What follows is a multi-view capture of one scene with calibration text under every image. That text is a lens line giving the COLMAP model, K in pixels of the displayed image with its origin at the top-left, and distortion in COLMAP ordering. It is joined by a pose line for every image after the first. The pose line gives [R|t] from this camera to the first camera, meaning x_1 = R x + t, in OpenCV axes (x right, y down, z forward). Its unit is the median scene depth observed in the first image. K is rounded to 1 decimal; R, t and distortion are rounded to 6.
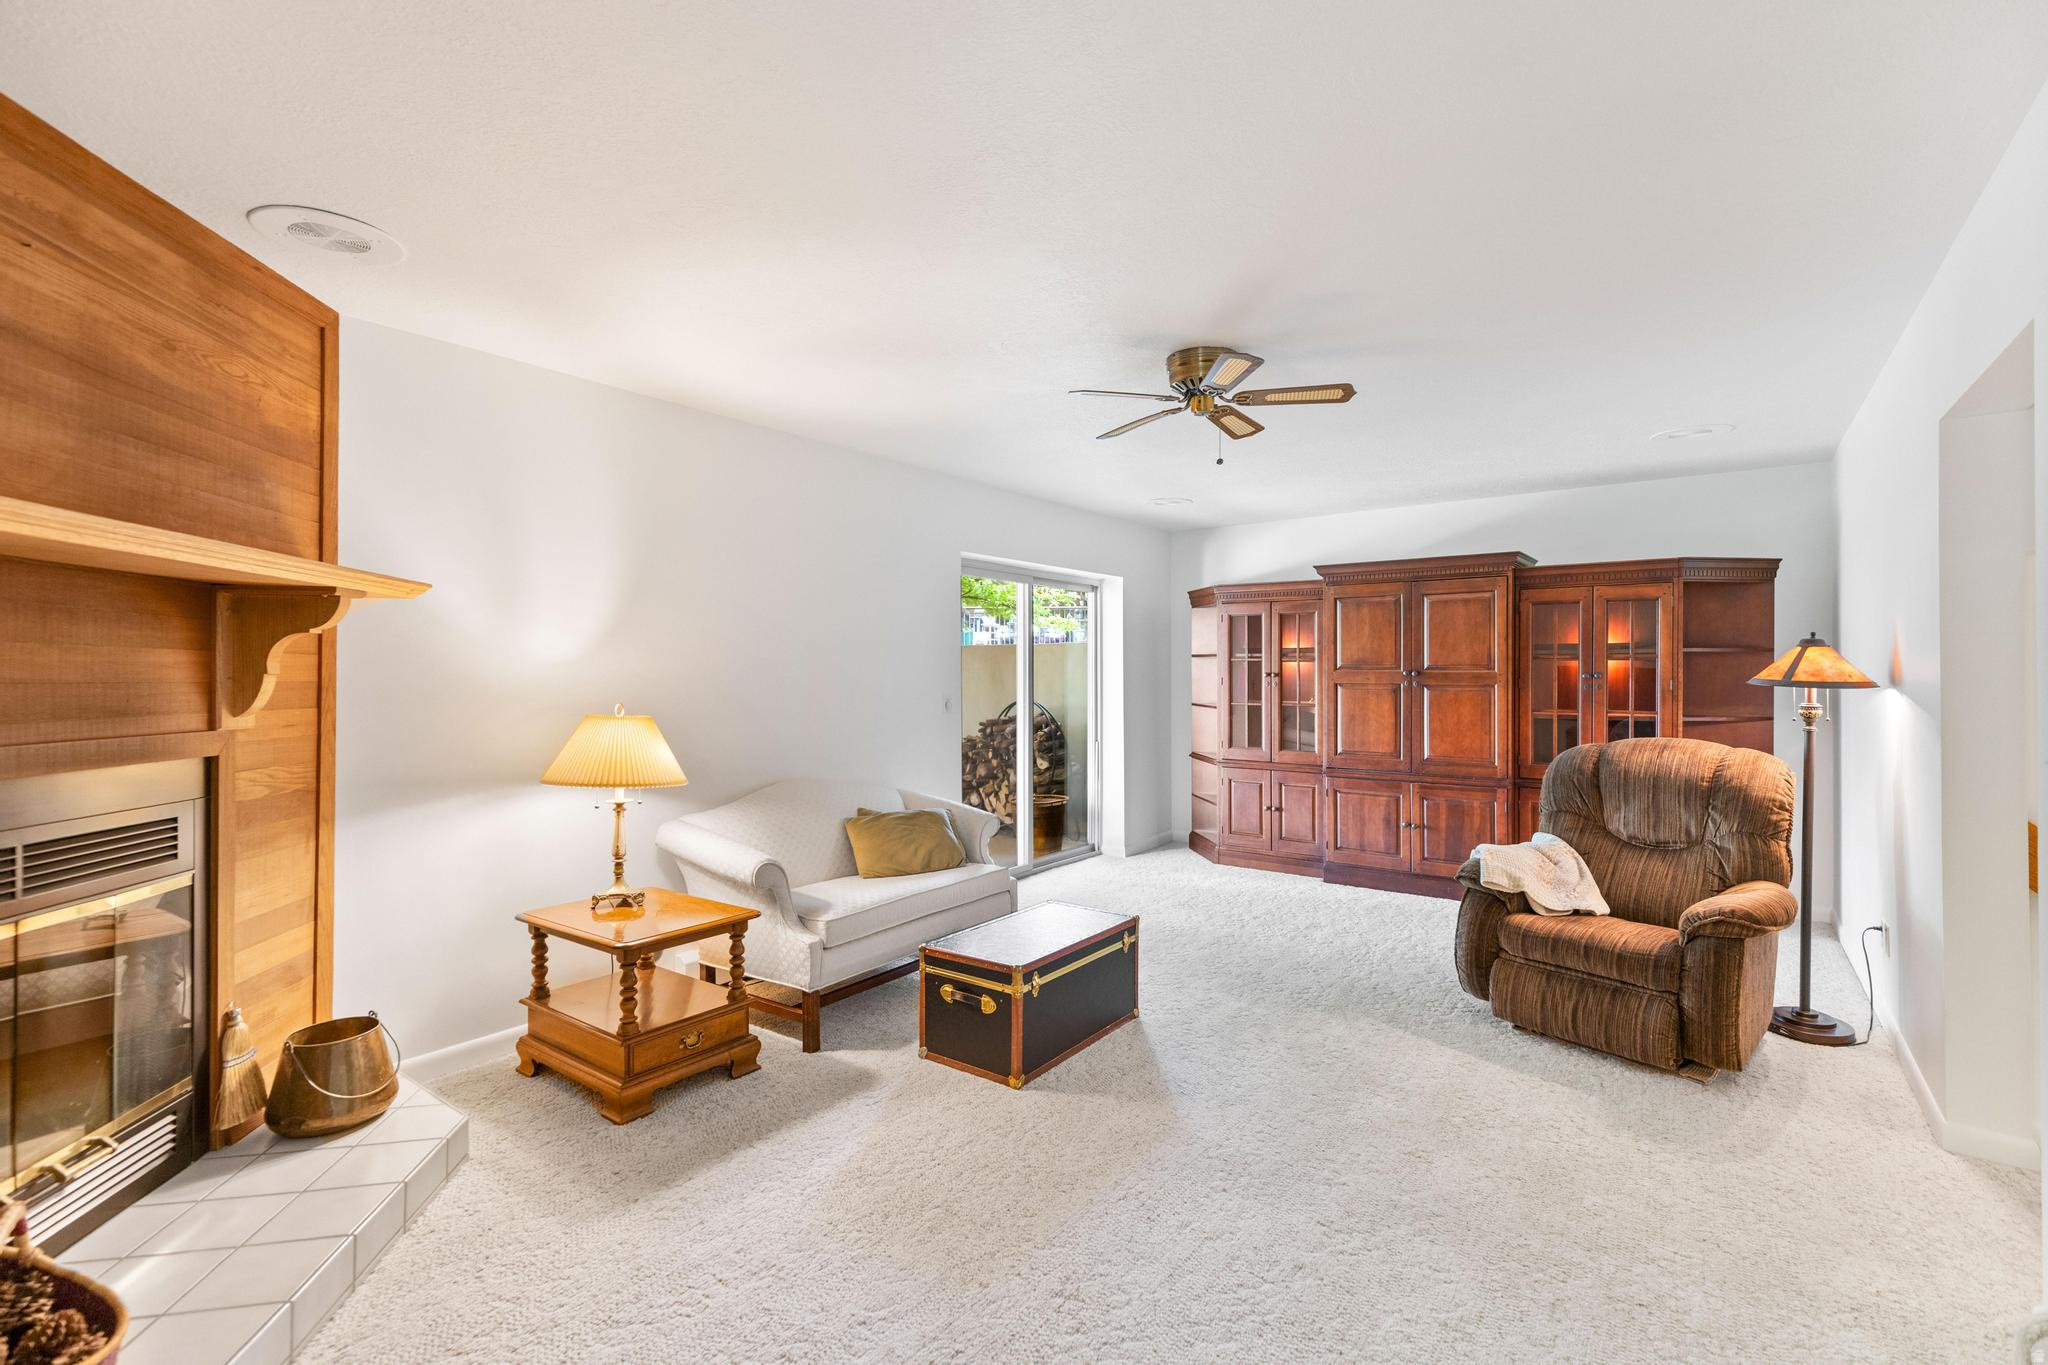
lens RADIAL K [[917.8, 0, 1026.4], [0, 917.8, 673.0], [0, 0, 1]] dist [0.008455, -0.000608]
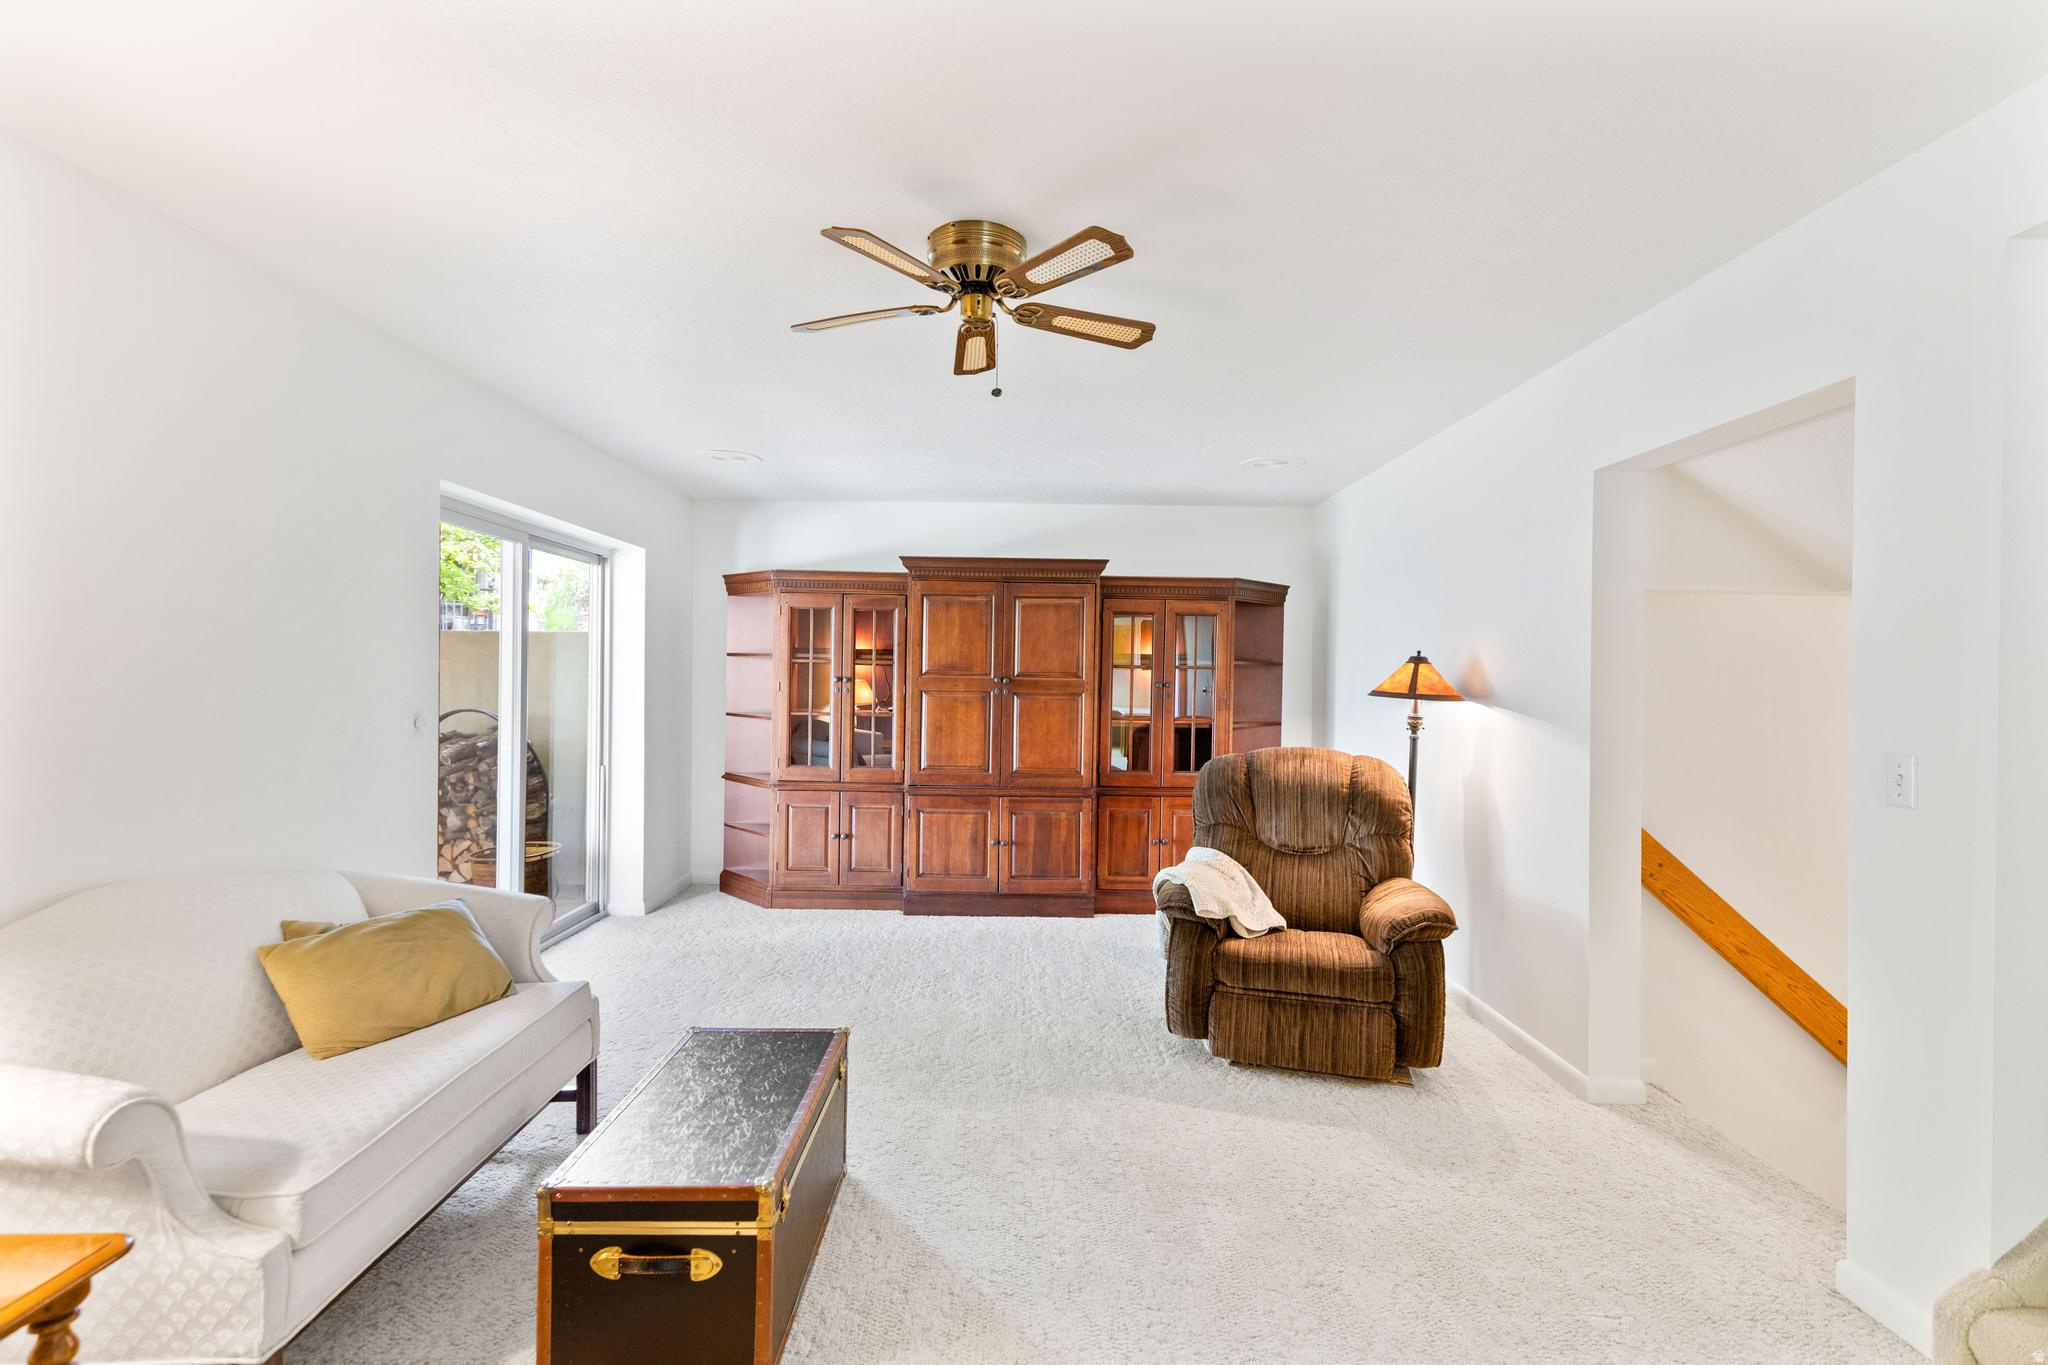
lens RADIAL K [[920.1, 0, 1024.0], [0, 920.1, 682.5], [0, 0, 1]] dist [0.015578, -0.007232]
pose [[0.797044, 0.010369, 0.603833, -0.135302], [-0.015730, 0.999870, 0.003592, -0.001216], [-0.603717, -0.012361, 0.797103, 0.251994]]
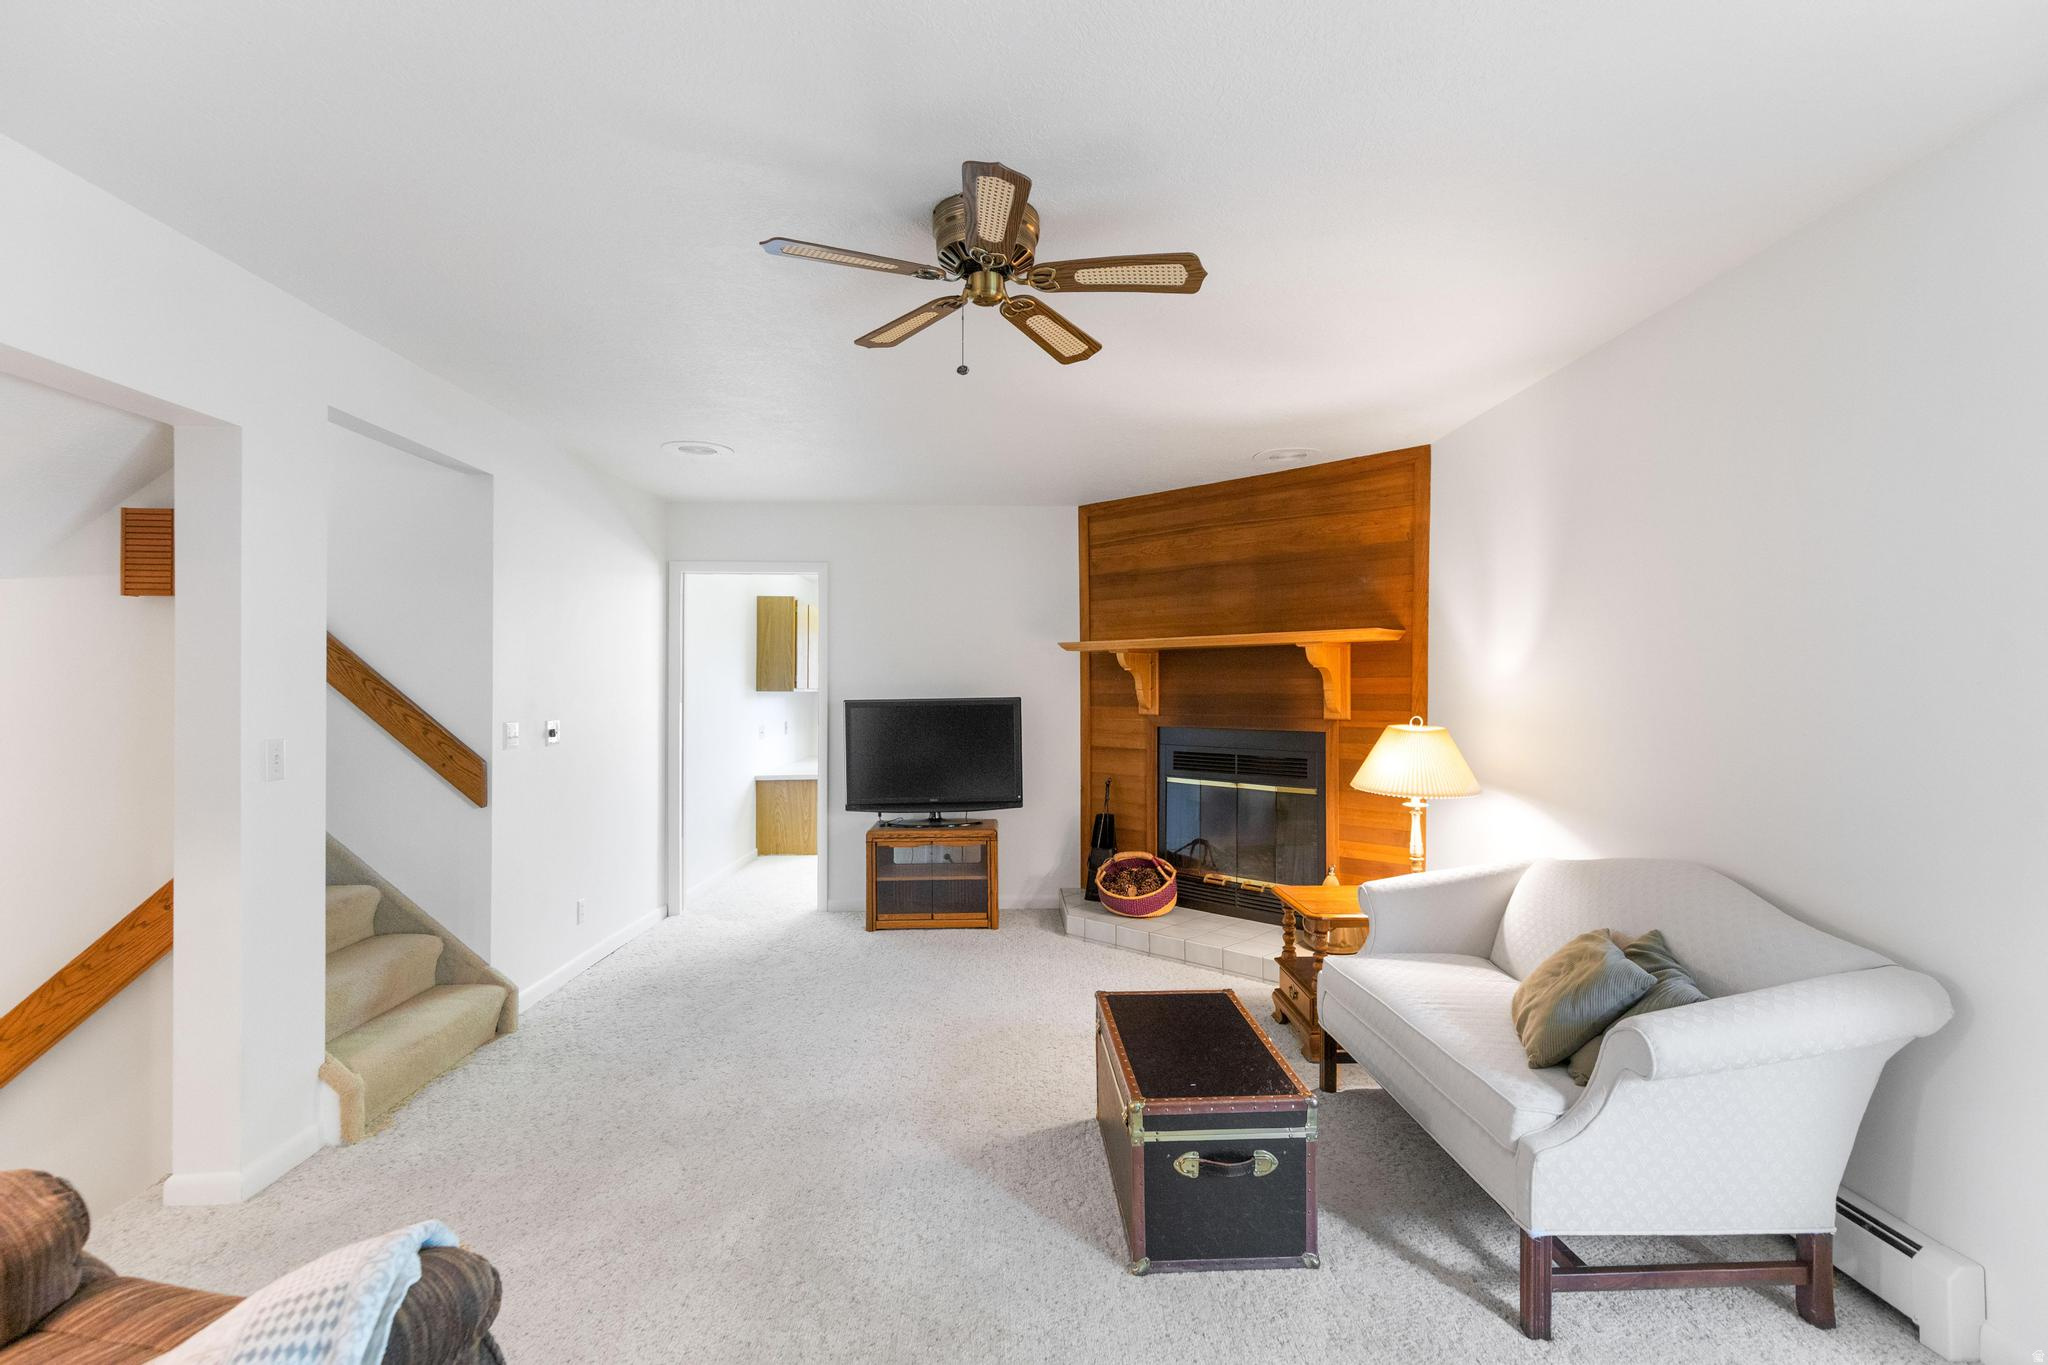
lens RADIAL K [[945.3, 0, 1031.5], [0, 945.3, 689.8], [0, 0, 1]] dist [0.010556, -0.001079]
pose [[-0.781206, 0.002771, -0.624267, 0.385755], [0.005584, 0.999981, -0.002549, 0.001088], [0.624248, -0.005478, -0.781207, 0.986889]]
